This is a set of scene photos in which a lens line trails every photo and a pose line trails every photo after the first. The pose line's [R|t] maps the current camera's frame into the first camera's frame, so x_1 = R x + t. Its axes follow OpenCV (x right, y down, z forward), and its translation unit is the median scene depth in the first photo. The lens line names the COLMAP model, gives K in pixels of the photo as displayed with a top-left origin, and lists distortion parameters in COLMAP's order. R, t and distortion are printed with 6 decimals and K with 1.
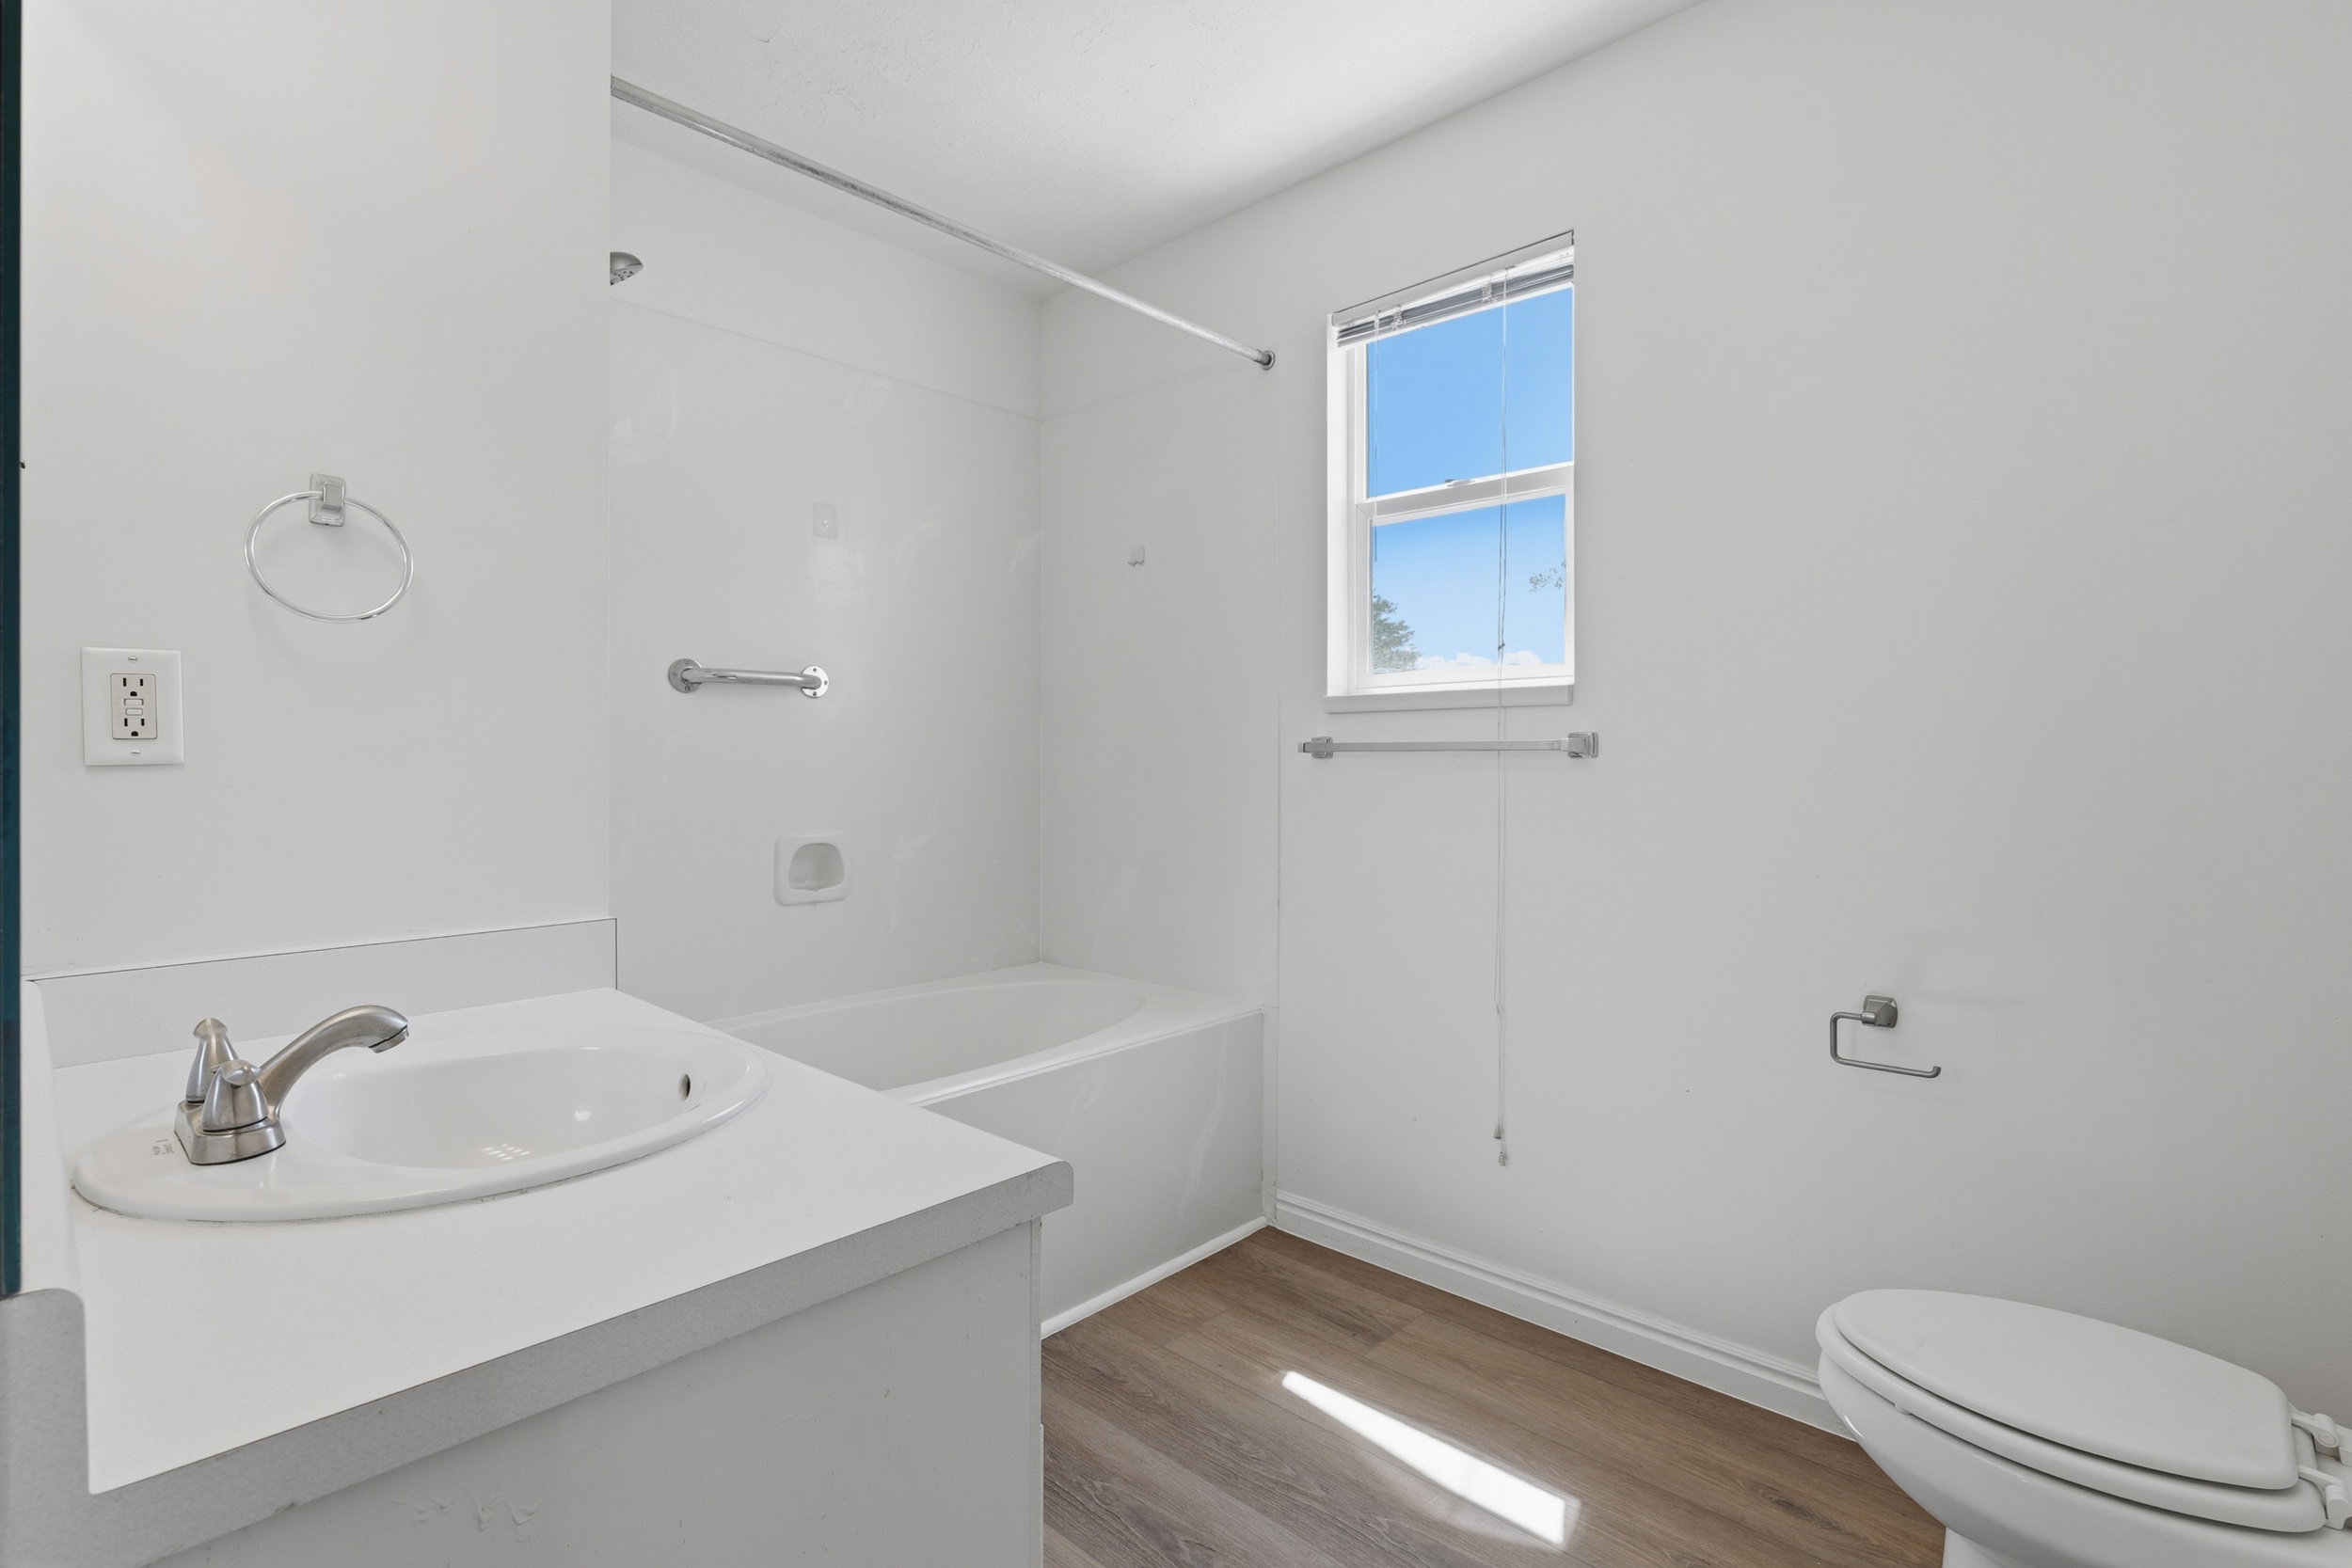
lens RADIAL K [[1078.1, 0, 1178.3], [0, 1078.1, 768.7], [0, 0, 1]] dist [-0.003967, -0.000243]
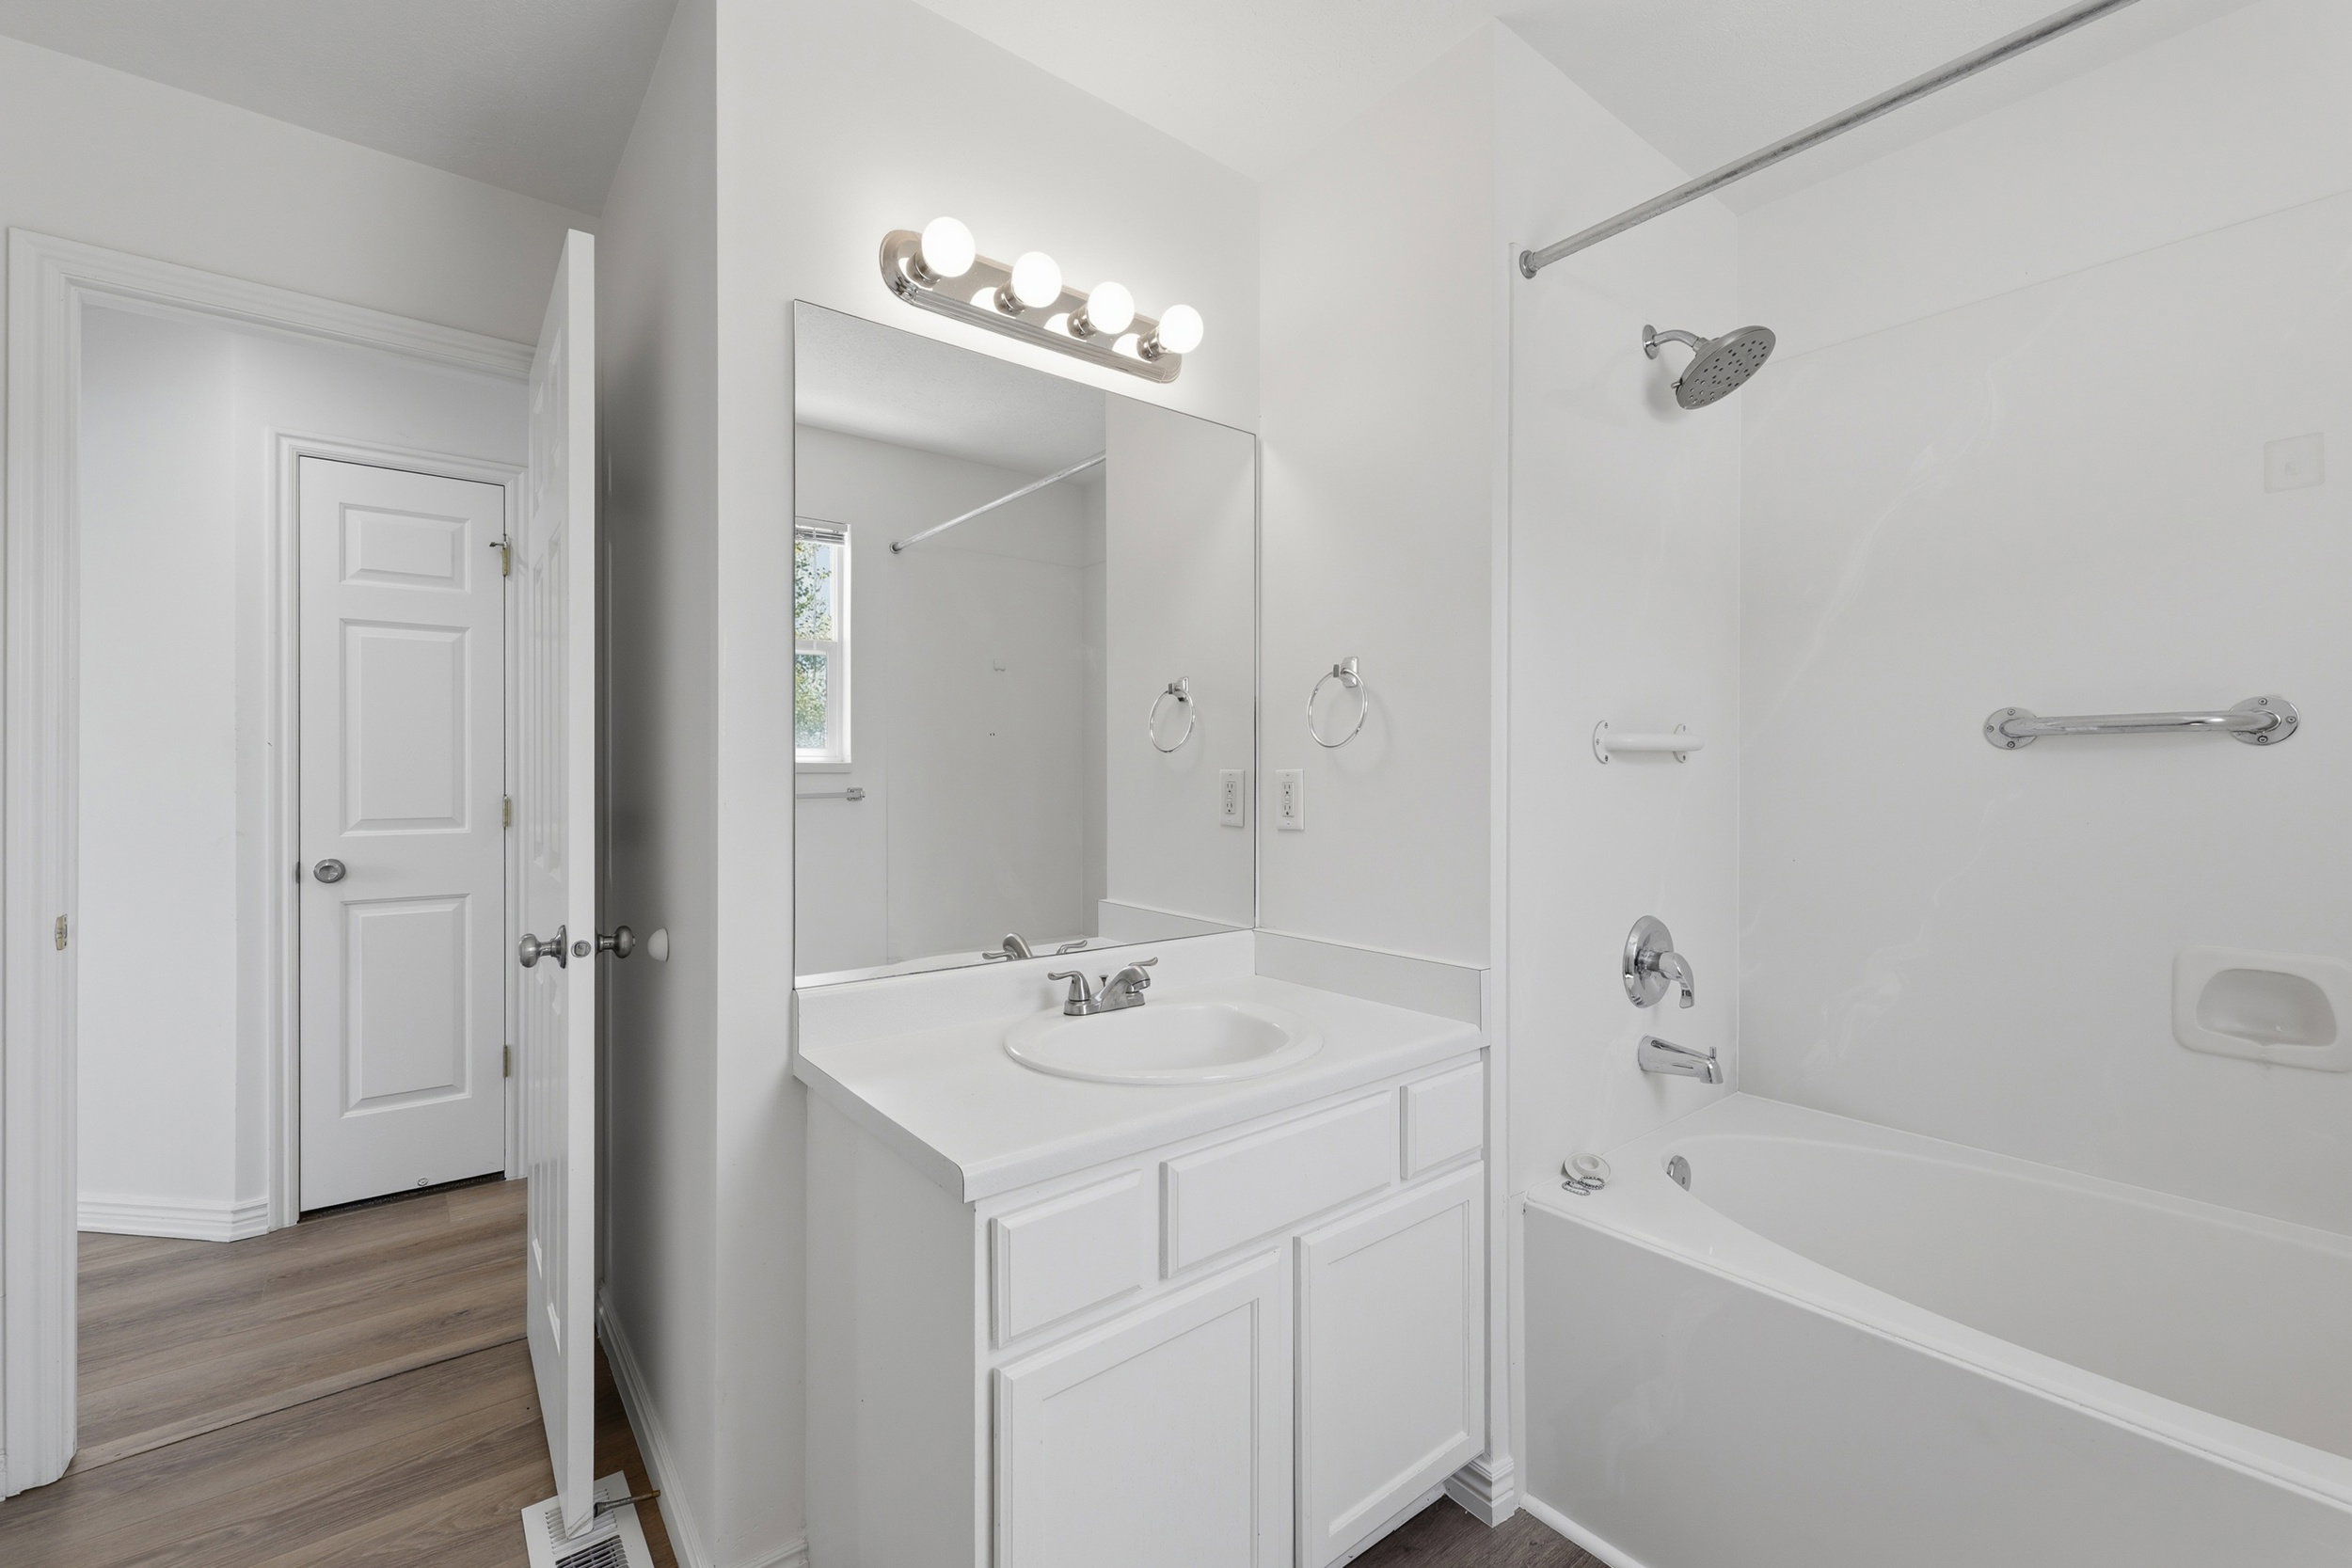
lens RADIAL K [[968.0, 0, 1169.8], [0, 968.0, 777.8], [0, 0, 1]] dist [0.000953, -0.000062]
pose [[-0.142059, 0.005966, -0.989840, 0.360062], [-0.008016, 0.999942, 0.007177, -0.049353], [0.989826, 0.008954, -0.142003, 0.475999]]
